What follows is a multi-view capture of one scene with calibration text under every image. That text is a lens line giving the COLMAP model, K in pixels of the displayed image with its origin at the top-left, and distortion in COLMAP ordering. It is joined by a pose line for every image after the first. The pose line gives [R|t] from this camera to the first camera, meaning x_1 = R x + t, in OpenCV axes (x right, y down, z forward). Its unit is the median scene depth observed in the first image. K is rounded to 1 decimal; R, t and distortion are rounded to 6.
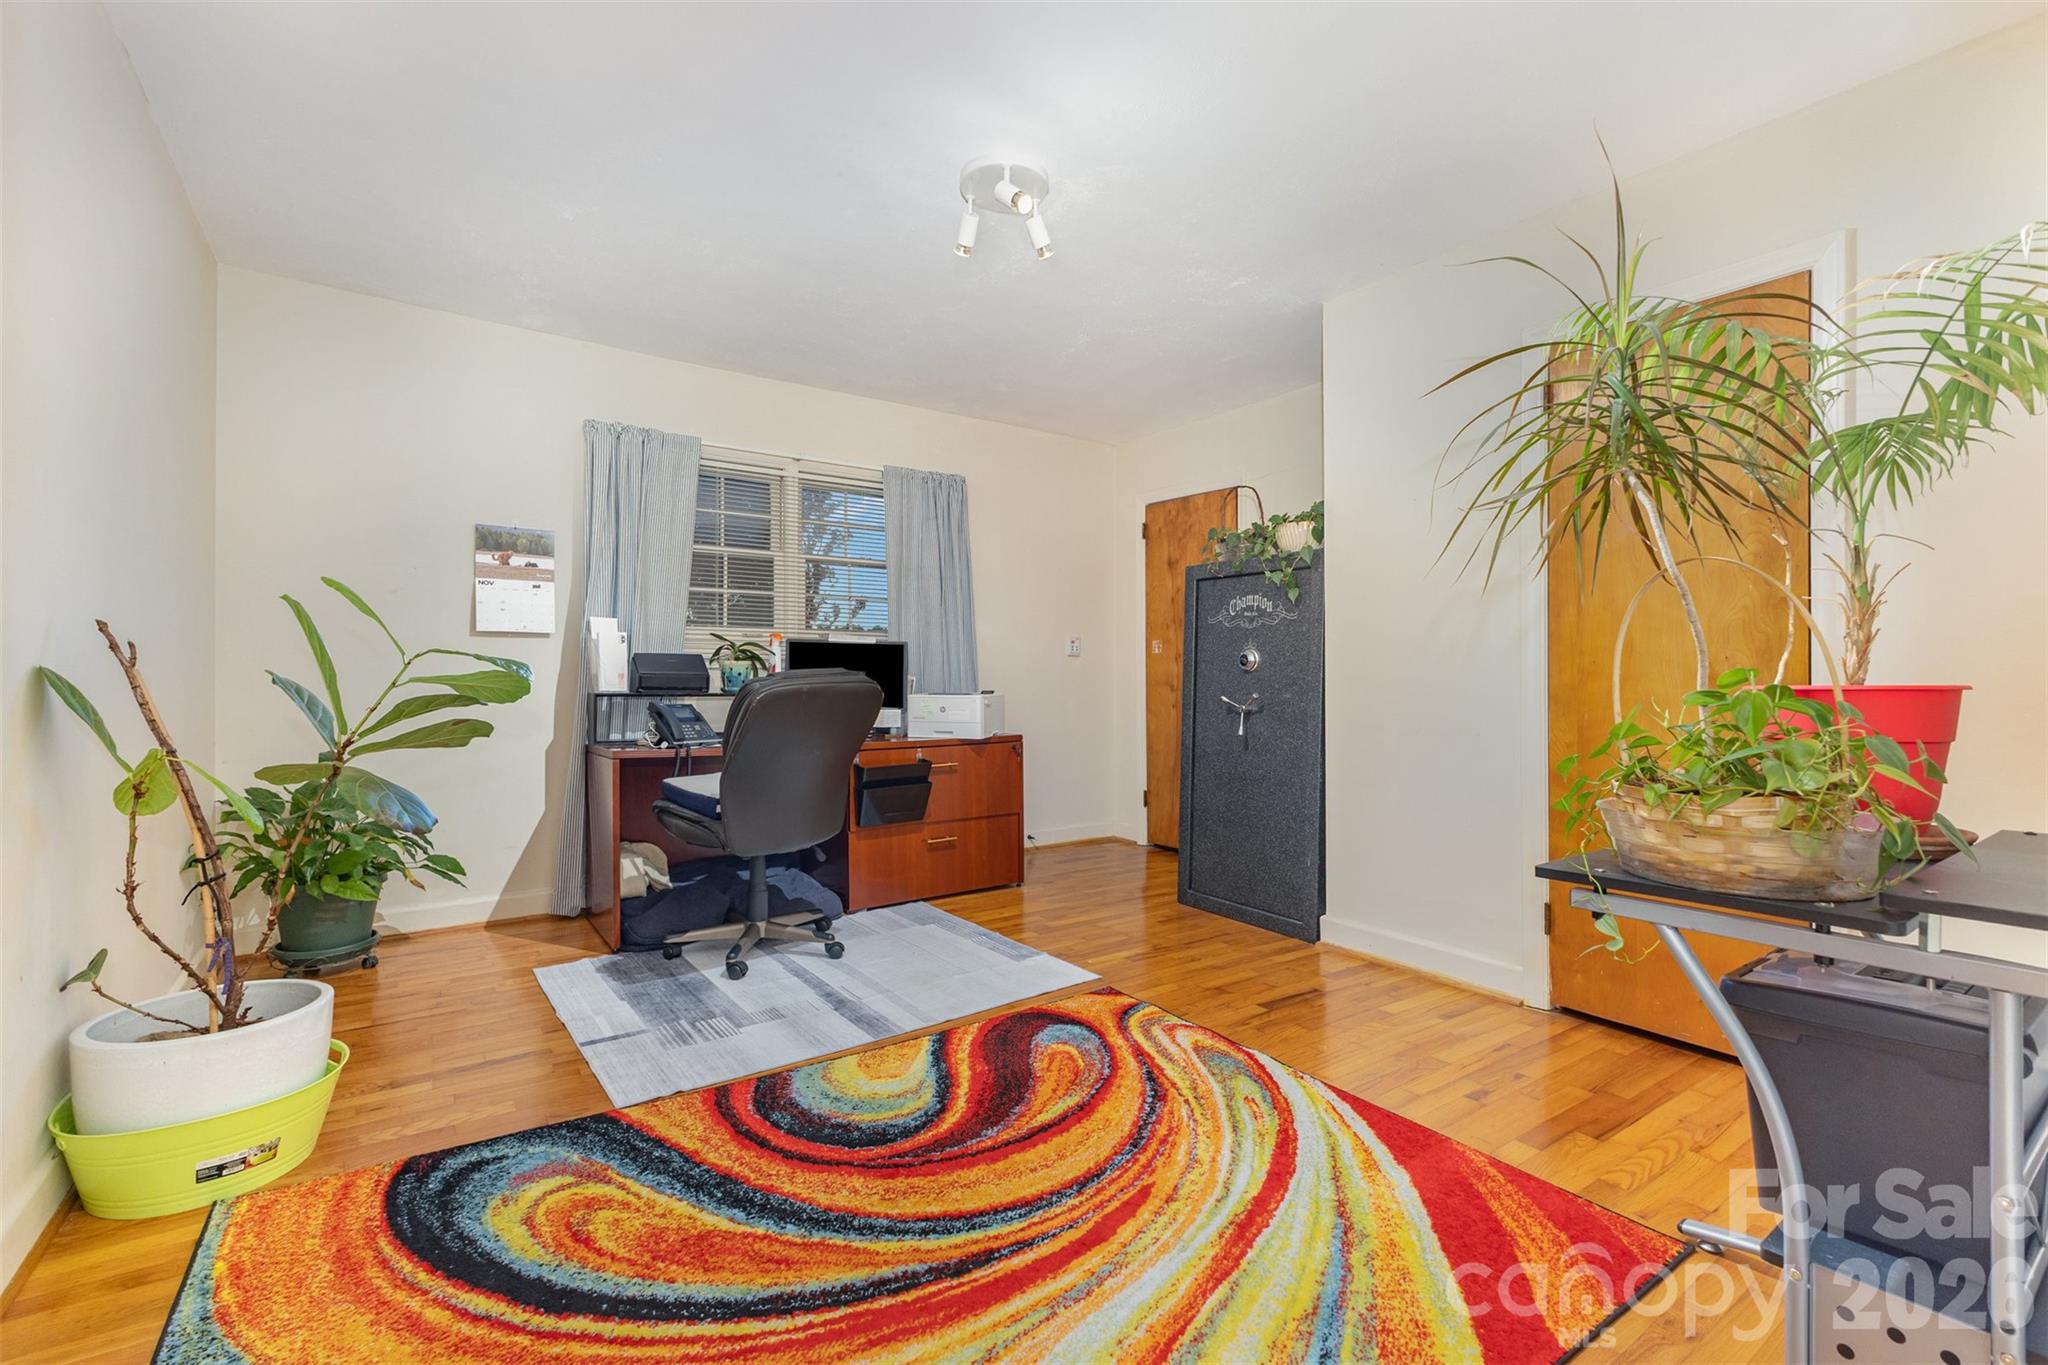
lens RADIAL K [[881.8, 0, 1024.1], [0, 881.8, 679.5], [0, 0, 1]] dist [0.009243, 0.000244]
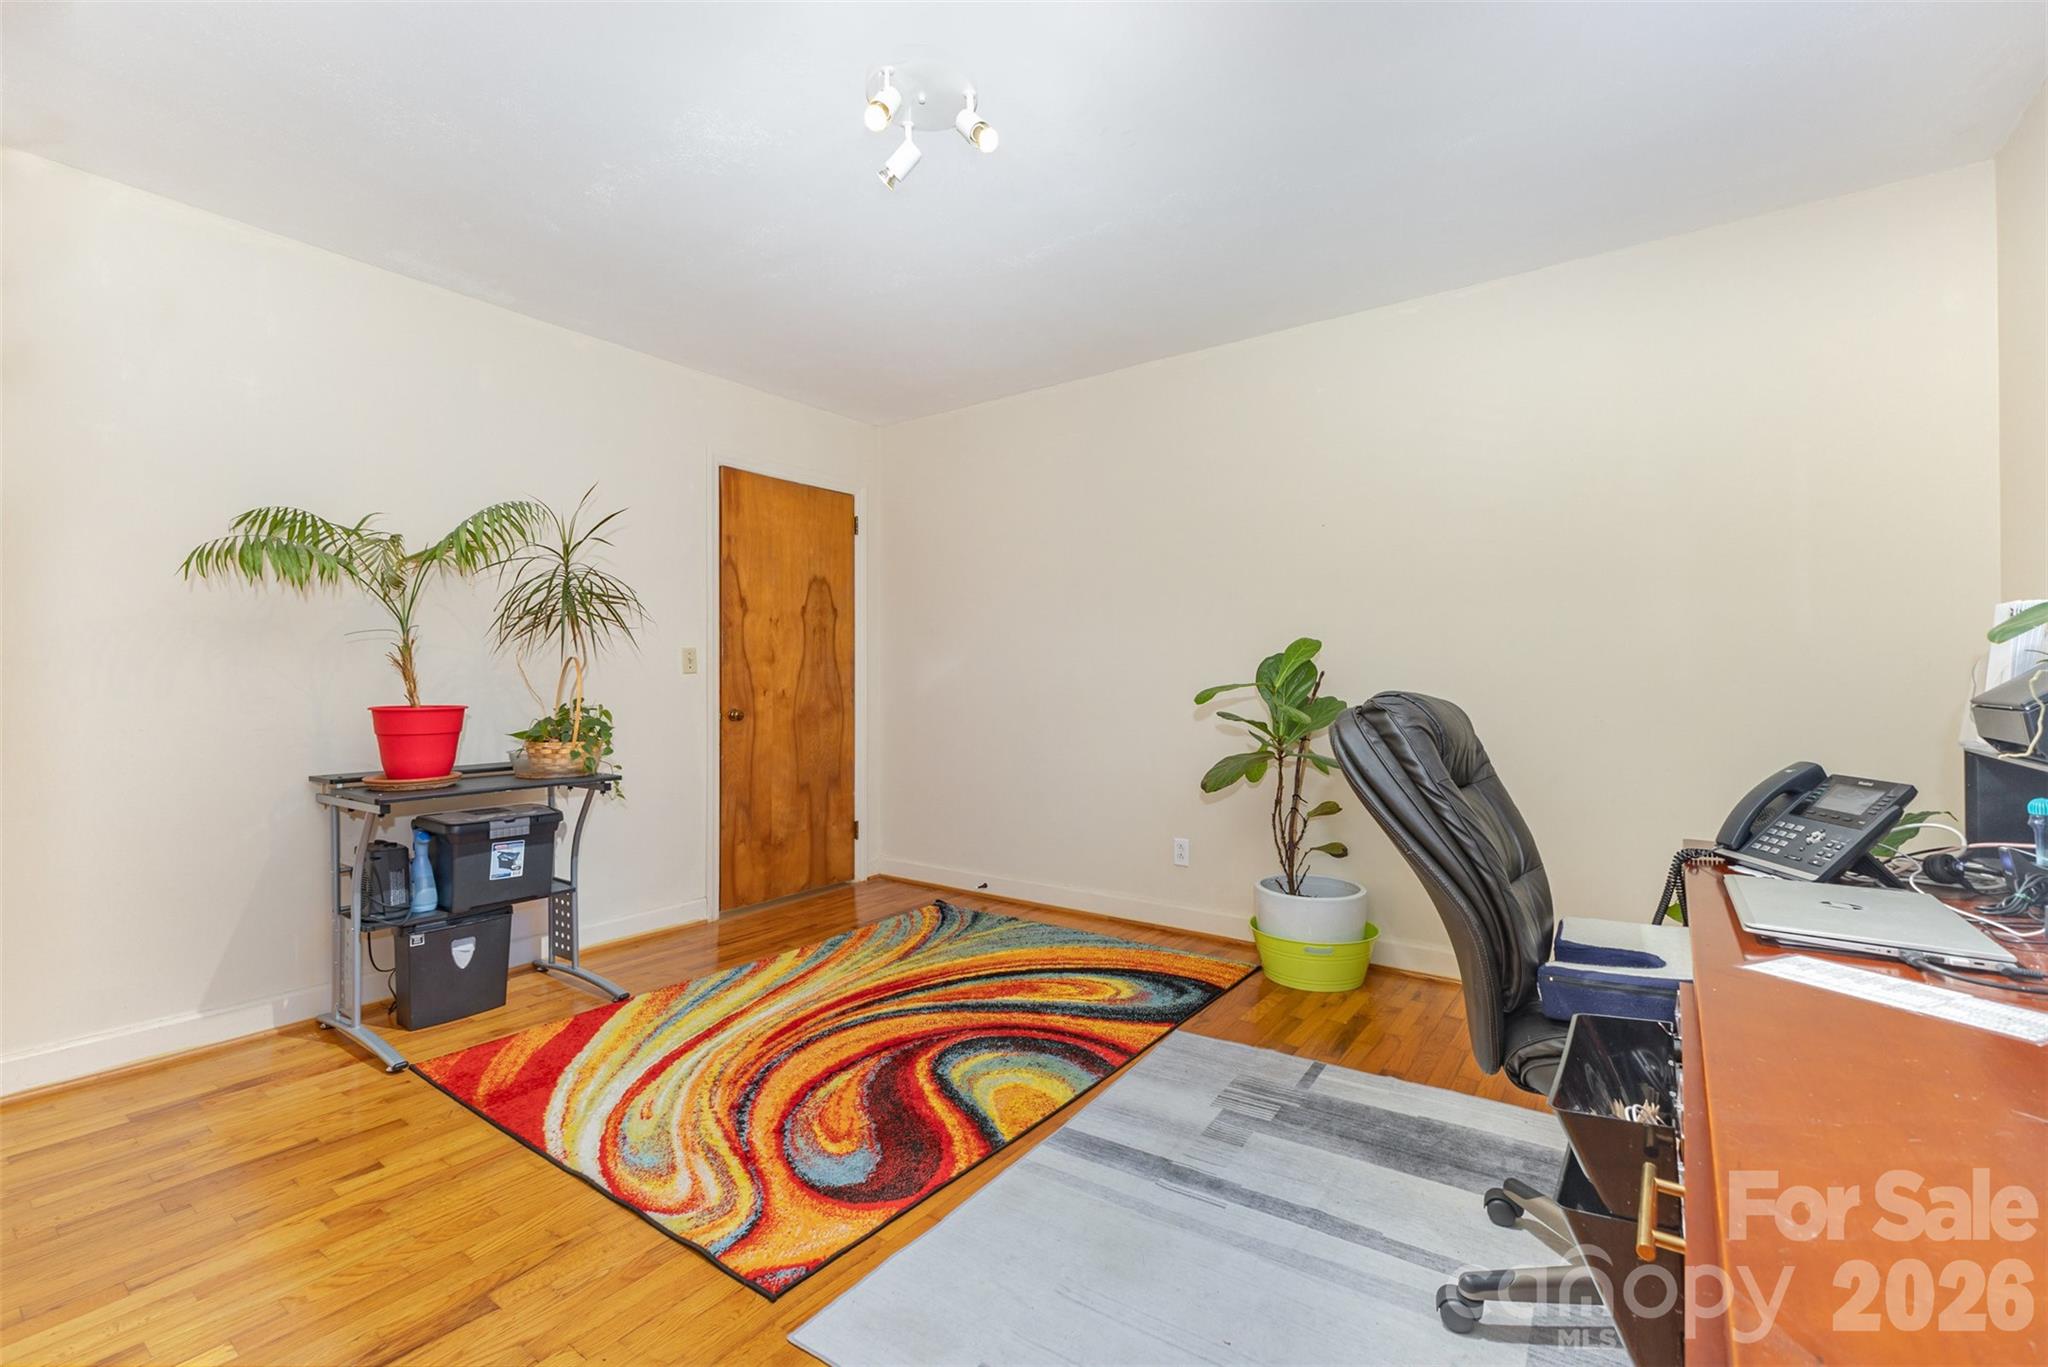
lens RADIAL K [[881.8, 0, 1033.0], [0, 881.8, 677.7], [0, 0, 1]] dist [0.009243, 0.000244]
pose [[-0.942541, -0.002977, -0.334078, 0.181458], [-0.000017, 0.999961, -0.008862, -0.027878], [0.334091, -0.008347, -0.942504, 2.188621]]
